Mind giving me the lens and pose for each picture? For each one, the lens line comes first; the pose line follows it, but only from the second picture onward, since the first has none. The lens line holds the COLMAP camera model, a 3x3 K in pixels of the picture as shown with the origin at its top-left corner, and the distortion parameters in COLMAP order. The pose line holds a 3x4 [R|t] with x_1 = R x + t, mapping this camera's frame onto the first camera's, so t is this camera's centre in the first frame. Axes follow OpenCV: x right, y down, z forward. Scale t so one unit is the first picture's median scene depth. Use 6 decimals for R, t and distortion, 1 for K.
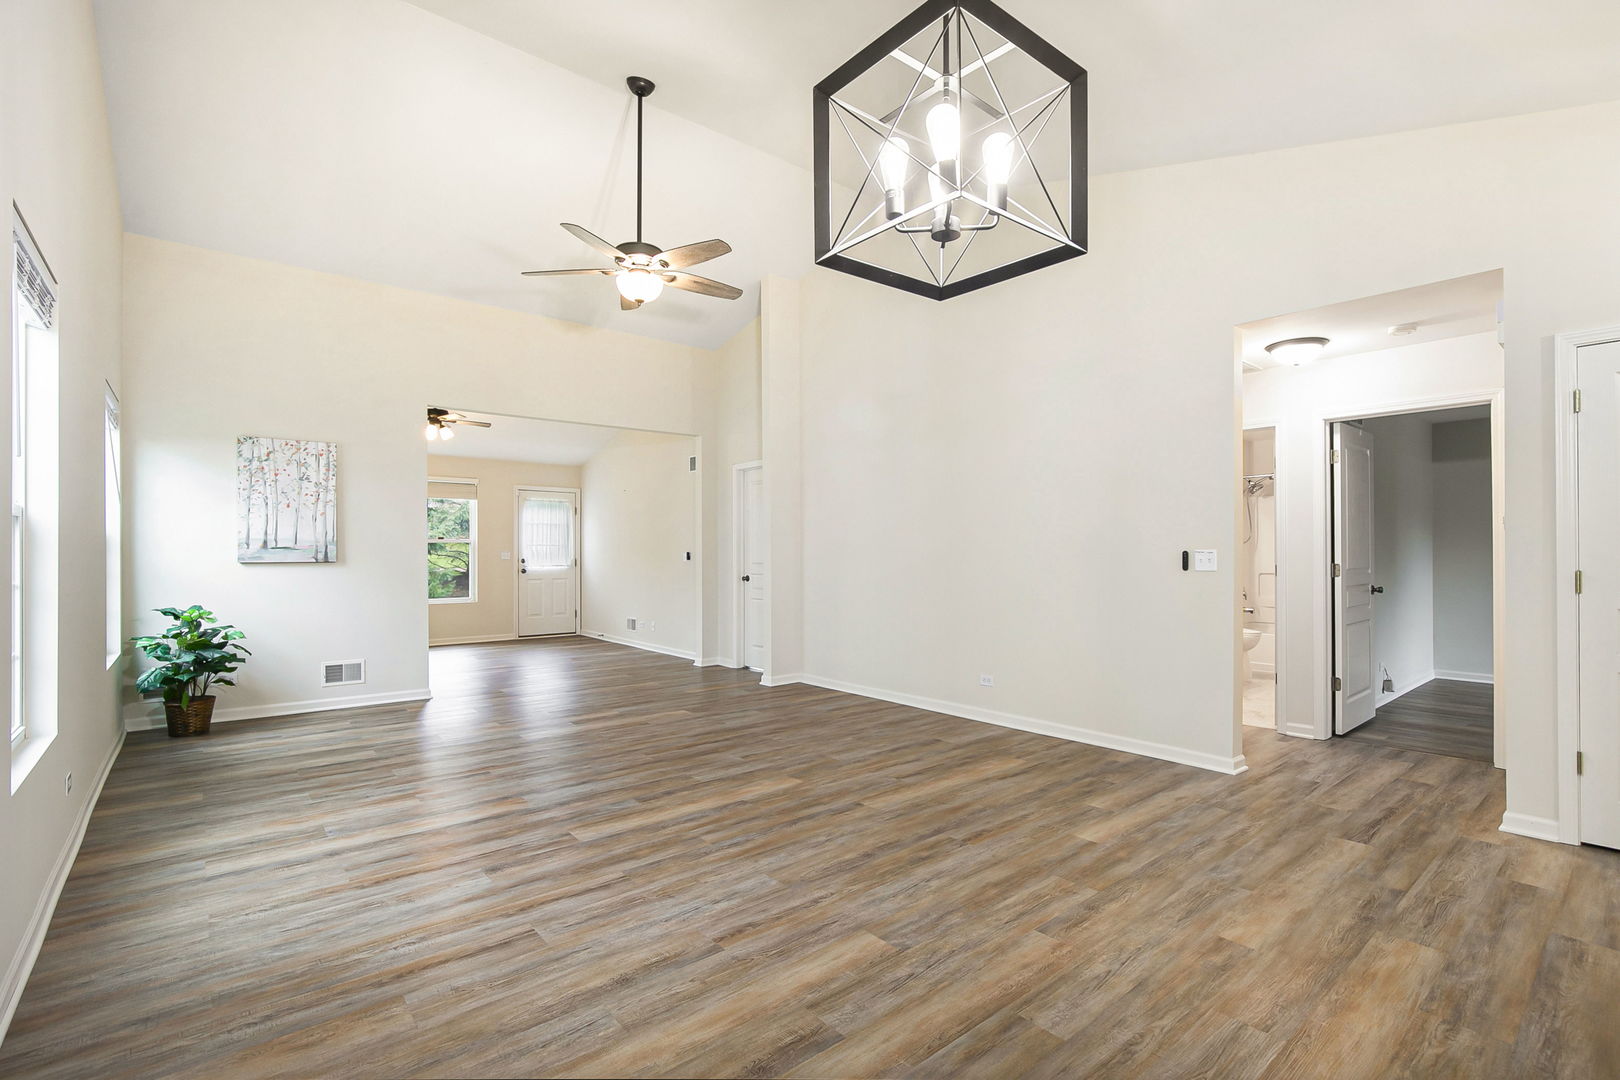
lens RADIAL K [[750.4, 0, 810.6], [0, 750.4, 544.1], [0, 0, 1]] dist [-0.017936, 0.004208]
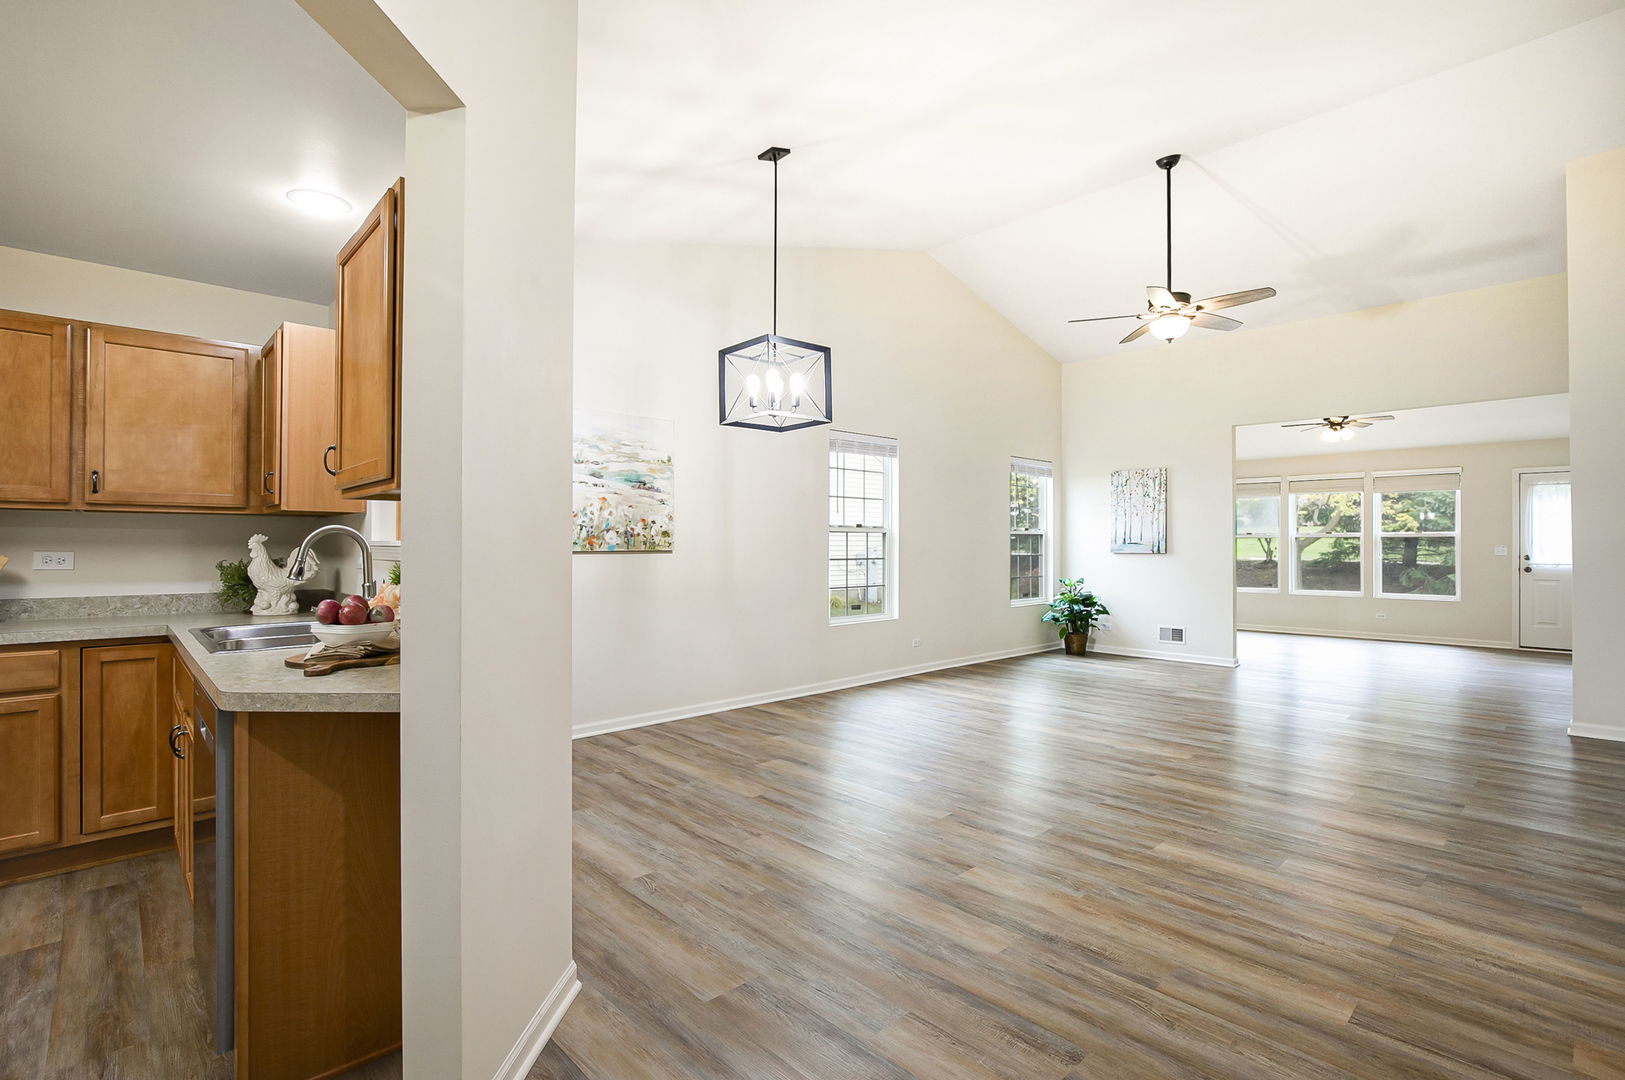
lens RADIAL K [[752.8, 0, 821.5], [0, 752.8, 538.8], [0, 0, 1]] dist [-0.017936, 0.004208]
pose [[0.061169, -0.005477, -0.998112, 1.365477], [0.008845, 0.999949, -0.004945, -0.003799], [0.998088, -0.008525, 0.061214, 0.527421]]
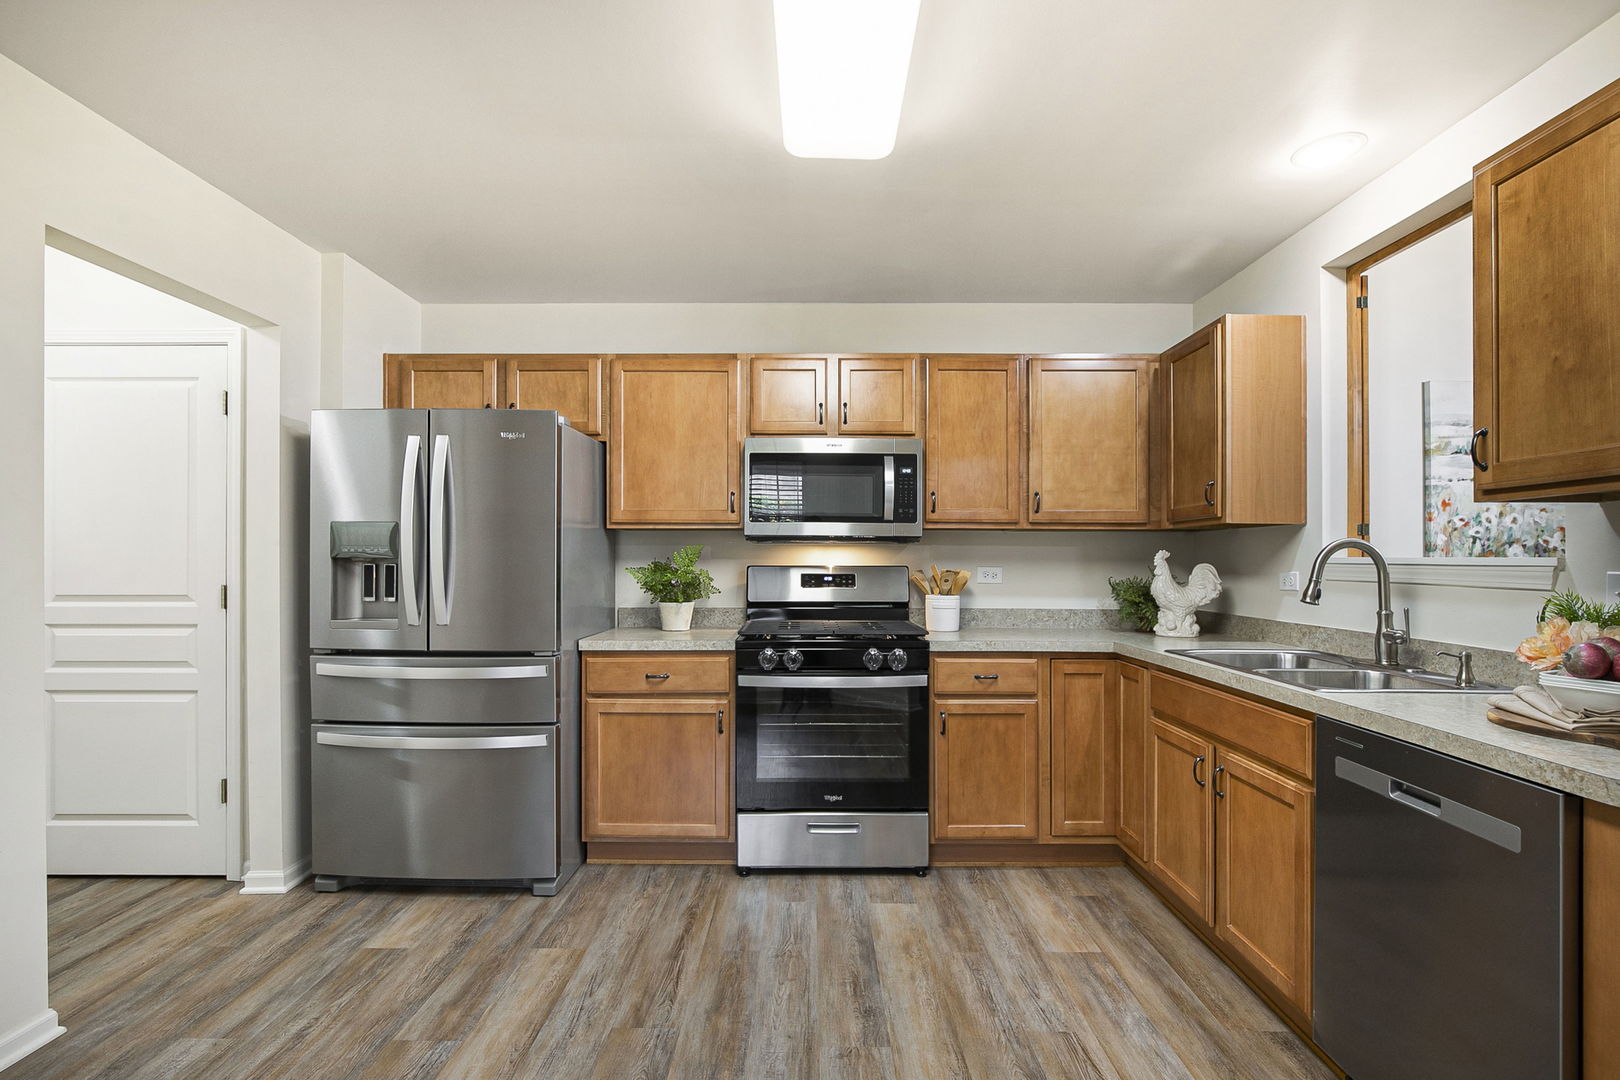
lens RADIAL K [[750.4, 0, 809.1], [0, 750.4, 561.4], [0, 0, 1]] dist [-0.017936, 0.004208]
pose [[-0.647756, -0.000177, -0.761848, 1.341853], [0.005787, 0.999970, -0.005153, -0.005593], [0.761826, -0.007747, -0.647735, 0.055724]]
